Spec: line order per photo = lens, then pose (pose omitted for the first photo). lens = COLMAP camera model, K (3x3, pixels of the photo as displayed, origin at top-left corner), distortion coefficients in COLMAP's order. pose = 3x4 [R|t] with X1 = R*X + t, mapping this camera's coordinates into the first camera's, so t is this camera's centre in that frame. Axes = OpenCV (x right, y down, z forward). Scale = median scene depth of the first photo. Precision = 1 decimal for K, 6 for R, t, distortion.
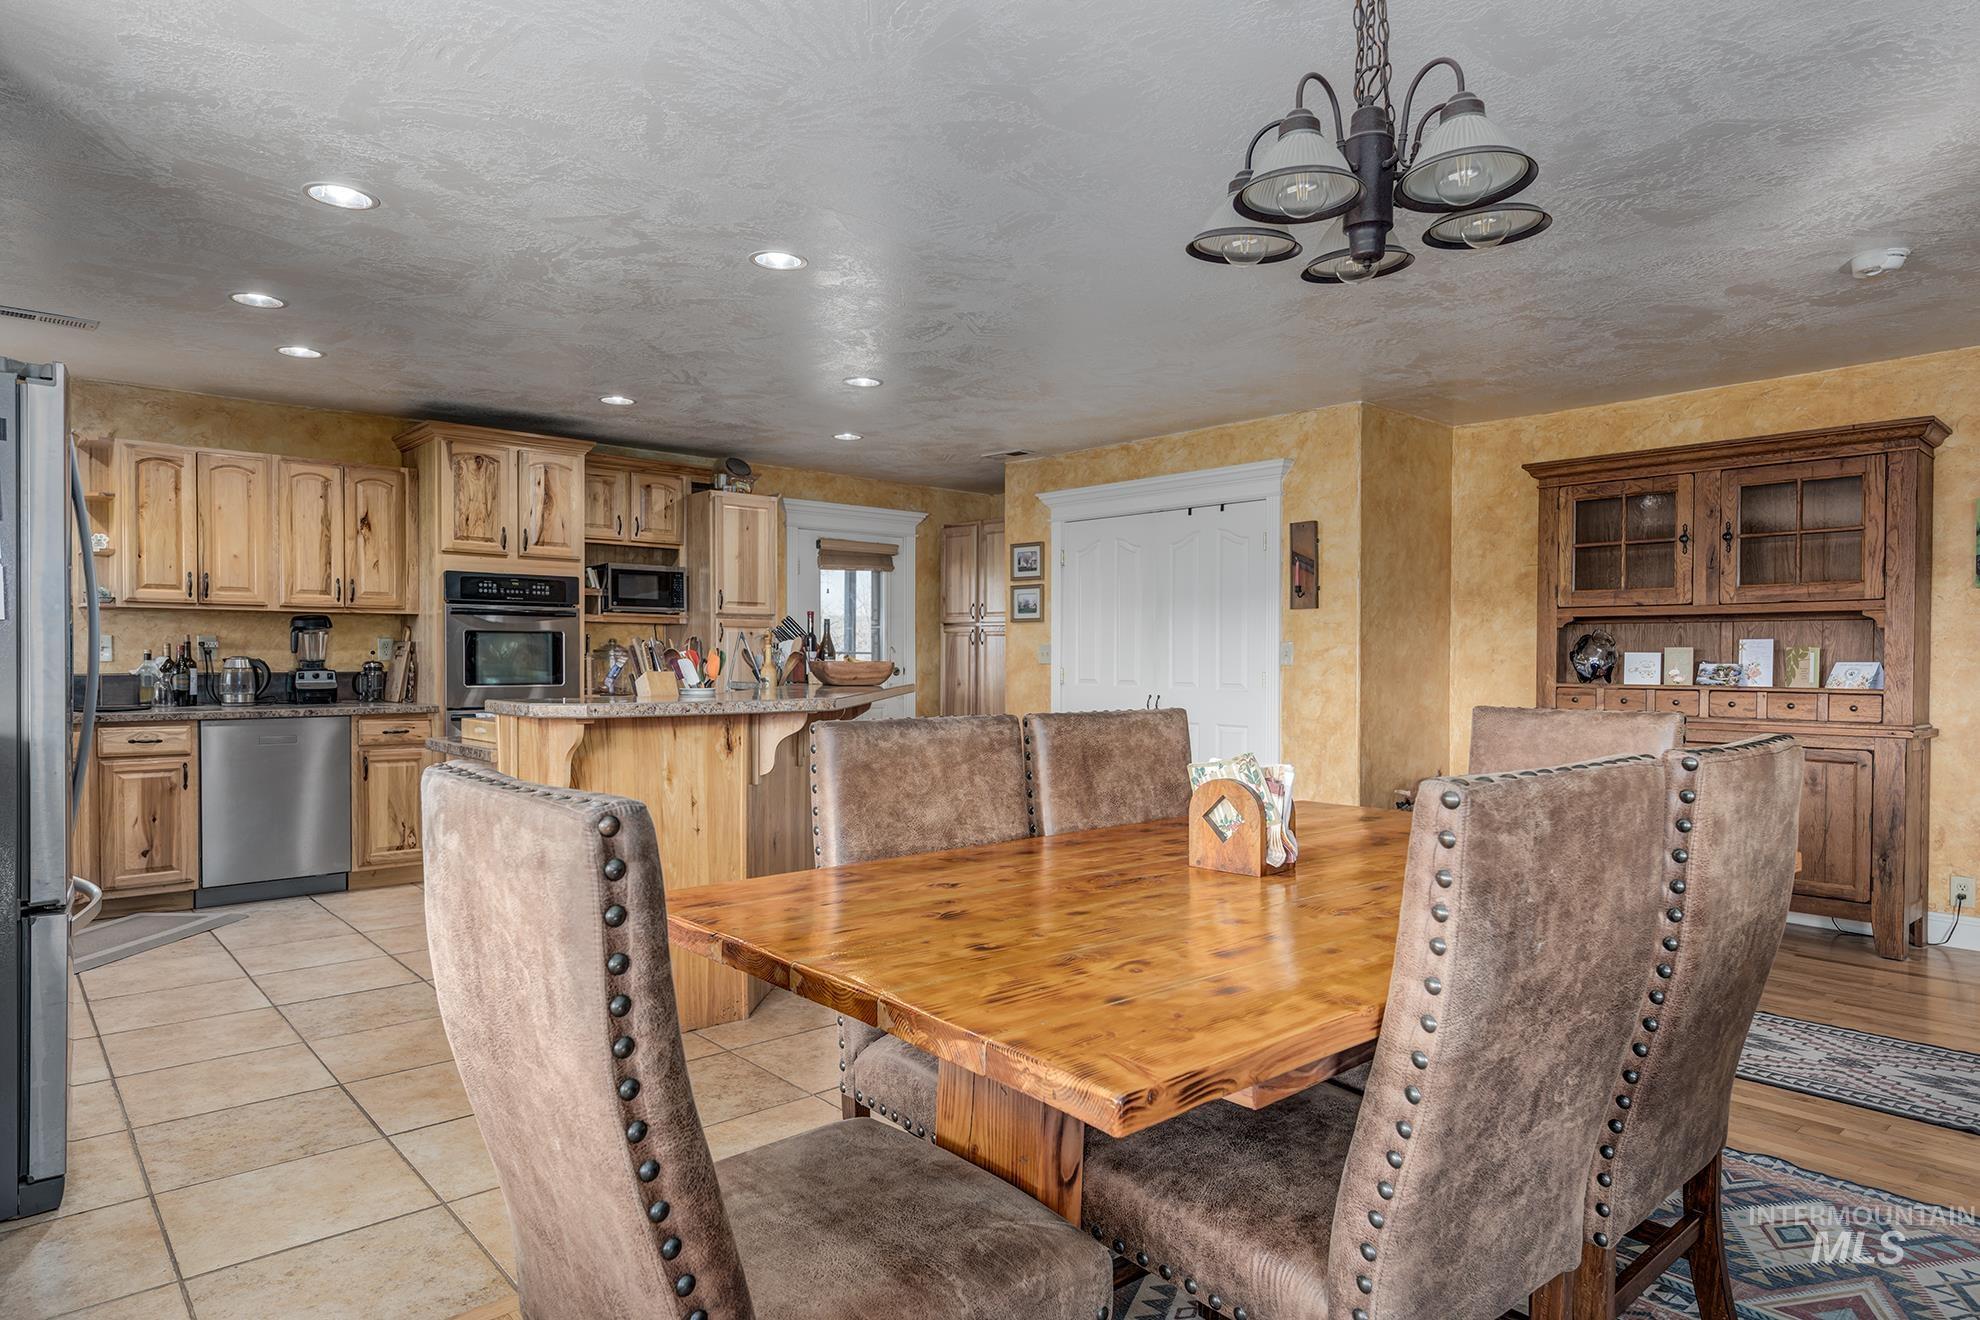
lens RADIAL K [[1140.5, 0, 998.3], [0, 1140.5, 638.6], [0, 0, 1]] dist [-0.000898, -0.003144]
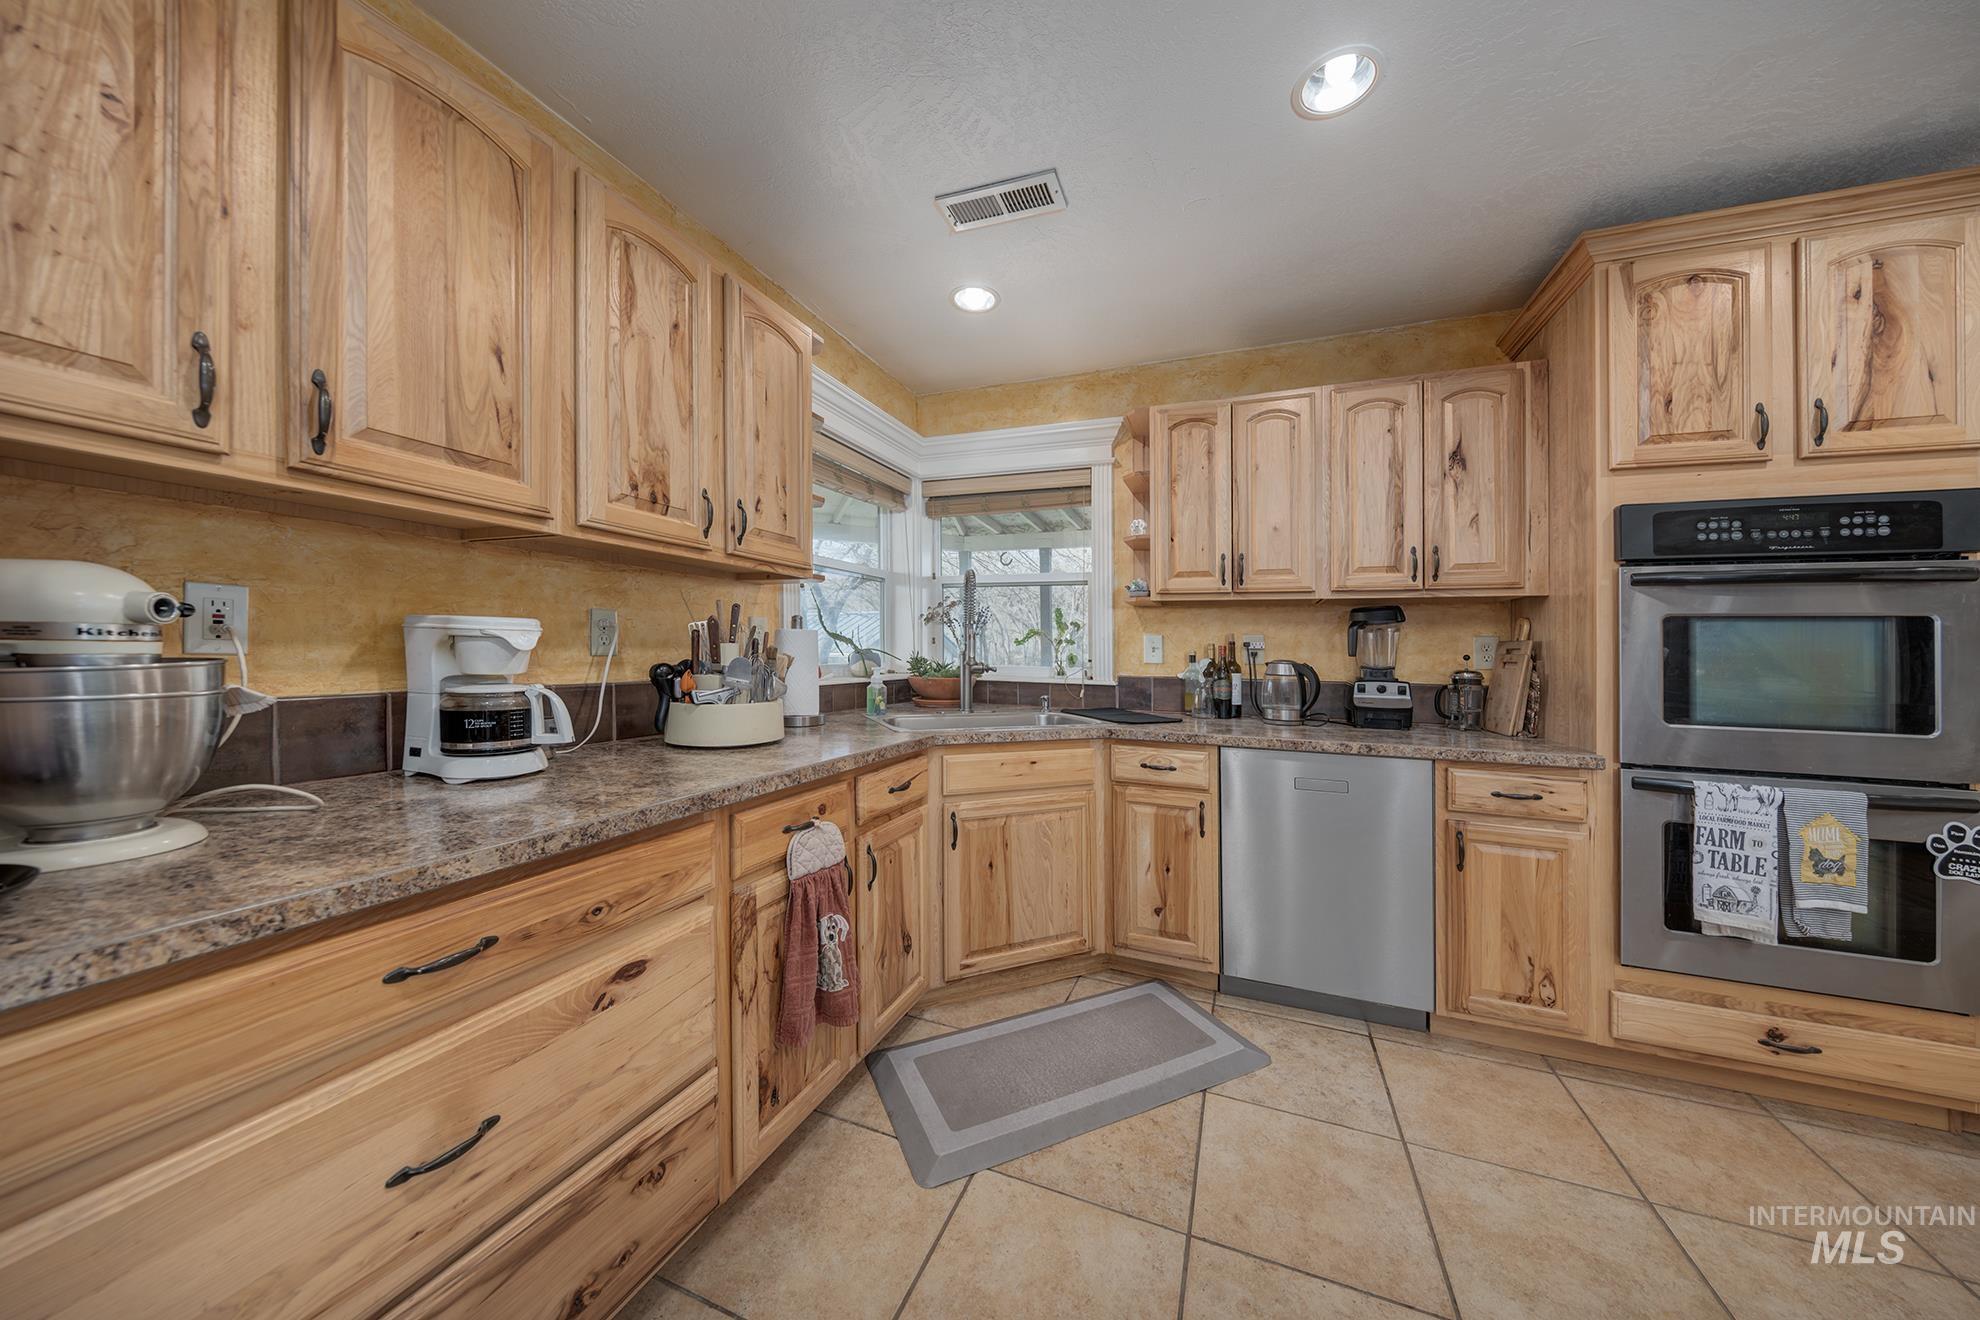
lens RADIAL K [[642.5, 0, 1008.5], [0, 642.5, 647.9], [0, 0, 1]] dist [0.001512, -0.001086]
pose [[0.460535, -0.002574, -0.887638, -0.348490], [-0.003407, 0.999983, -0.004667, 0.009626], [0.887635, 0.005174, 0.460519, 0.605717]]
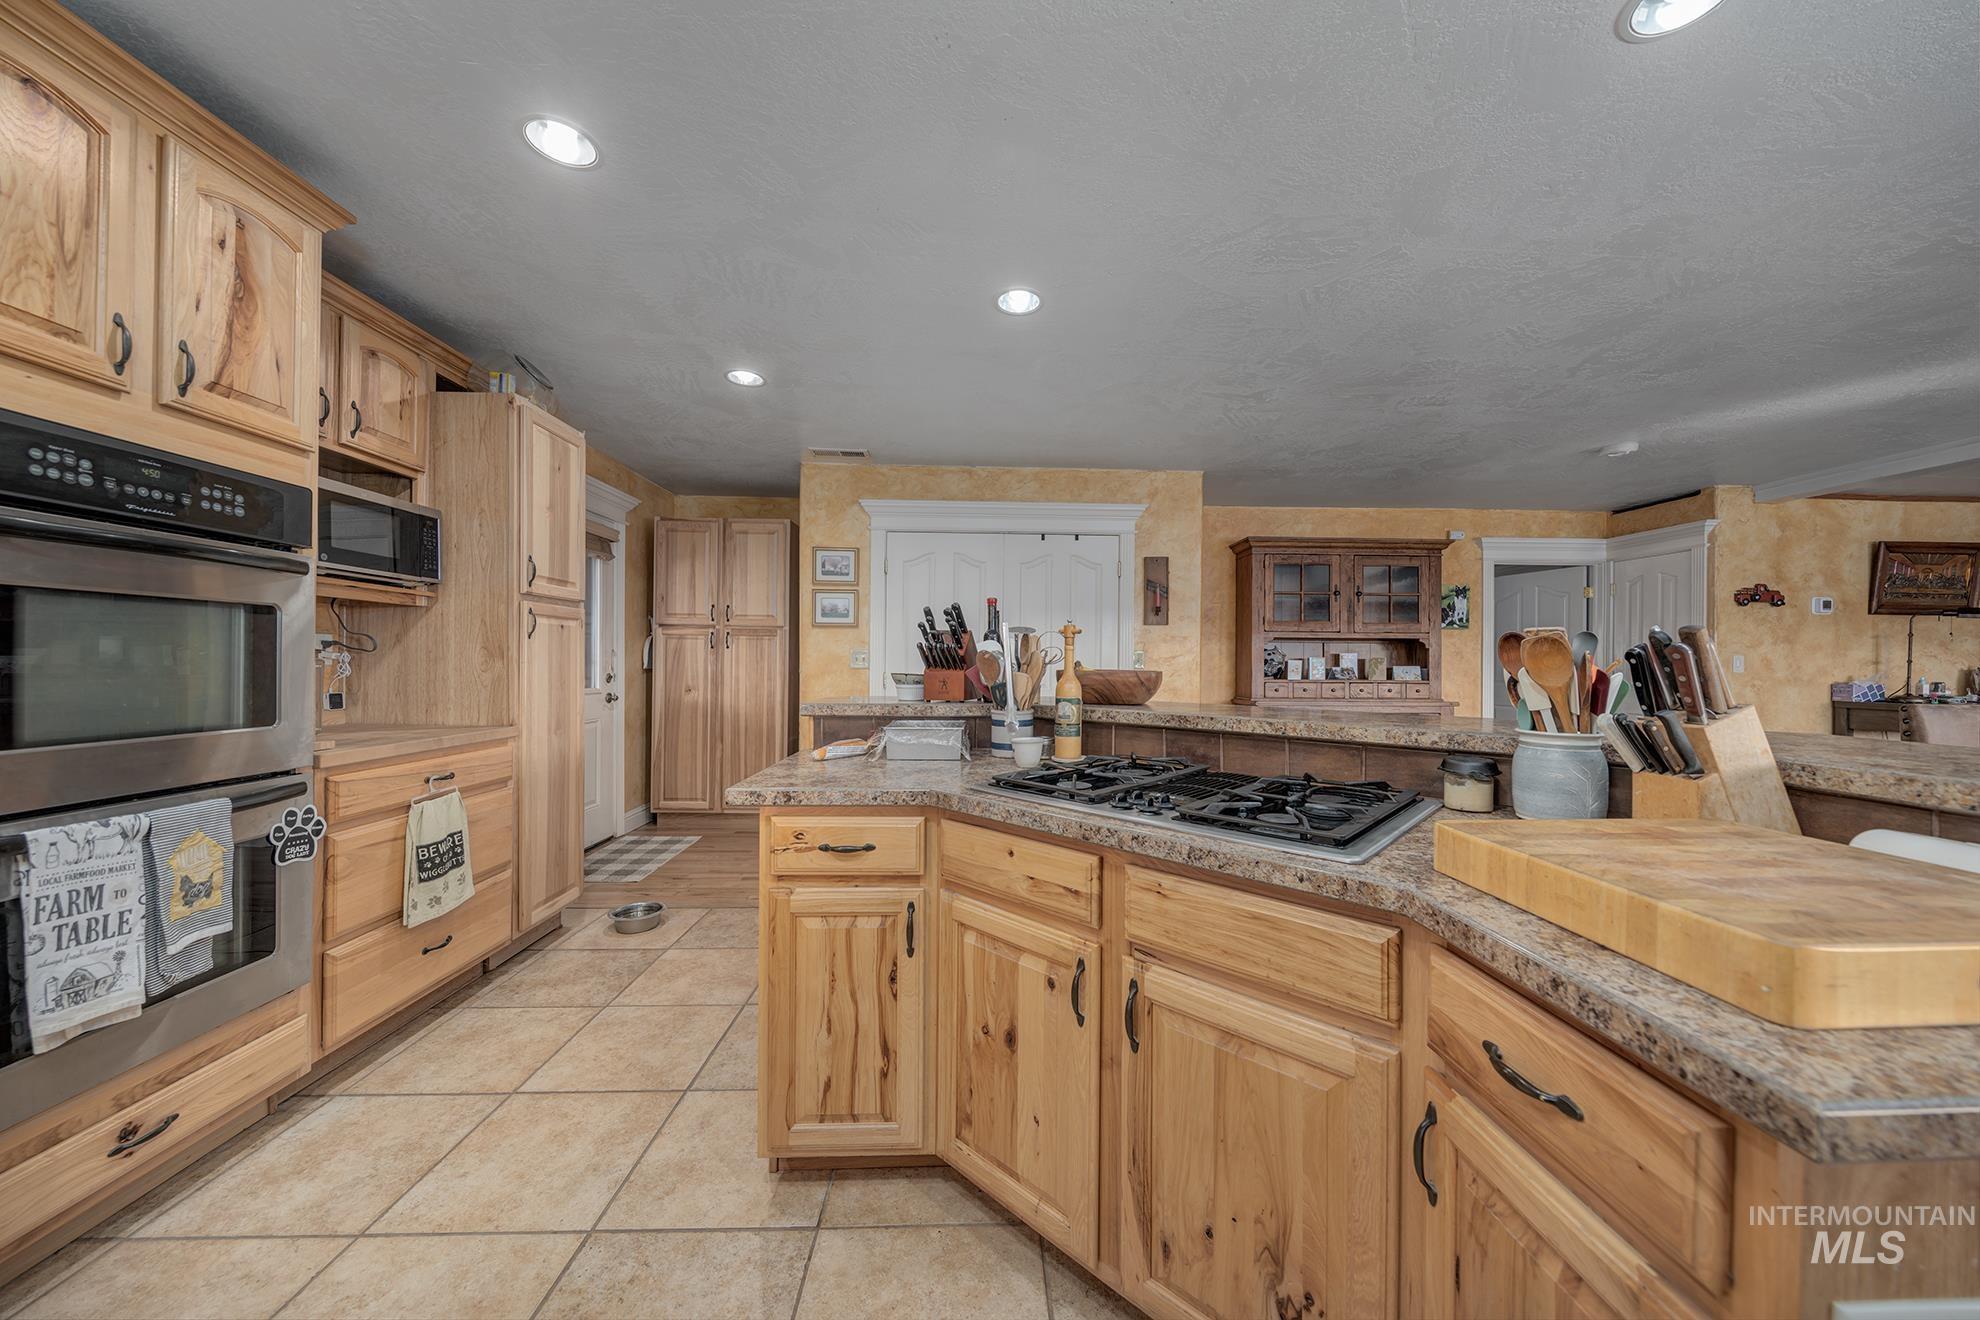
lens RADIAL K [[679.7, 0, 1004.3], [0, 679.7, 645.3], [0, 0, 1]] dist [-0.001711, -0.001049]
pose [[0.633326, 0.019576, 0.773638, -0.432175], [-0.015449, 0.999801, -0.012652, 0.008916], [-0.773731, -0.003939, 0.633502, 0.656104]]
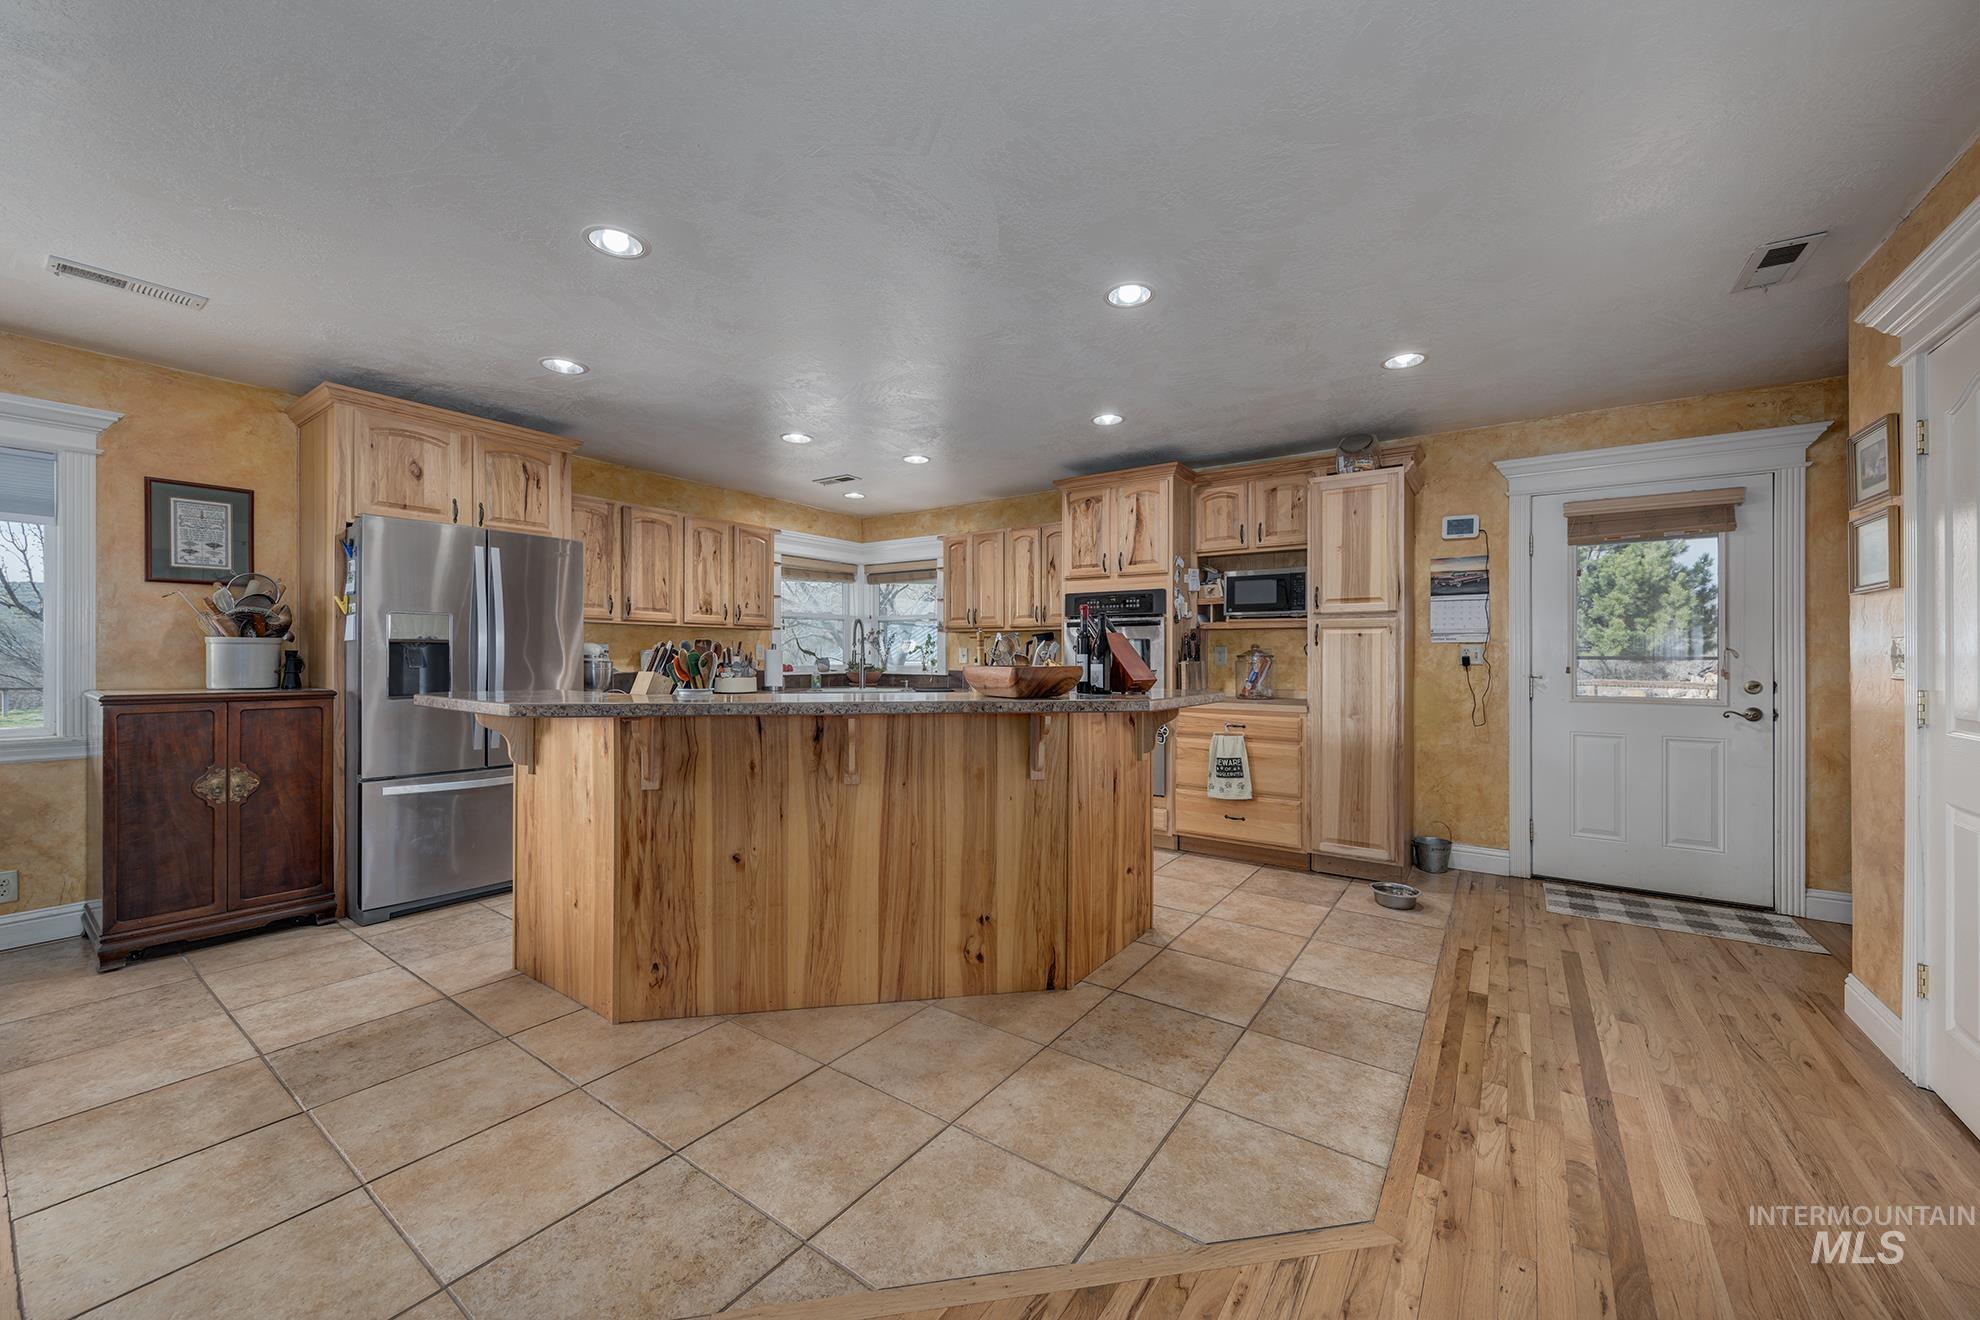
lens RADIAL K [[722.4, 0, 1006.5], [0, 722.4, 643.5], [0, 0, 1]] dist [-0.007685, -0.000144]
pose [[0.237852, -0.023677, -0.971013, 0.289413], [0.009519, 0.999712, -0.022045, 0.013660], [0.971255, -0.003999, 0.238008, 0.739790]]
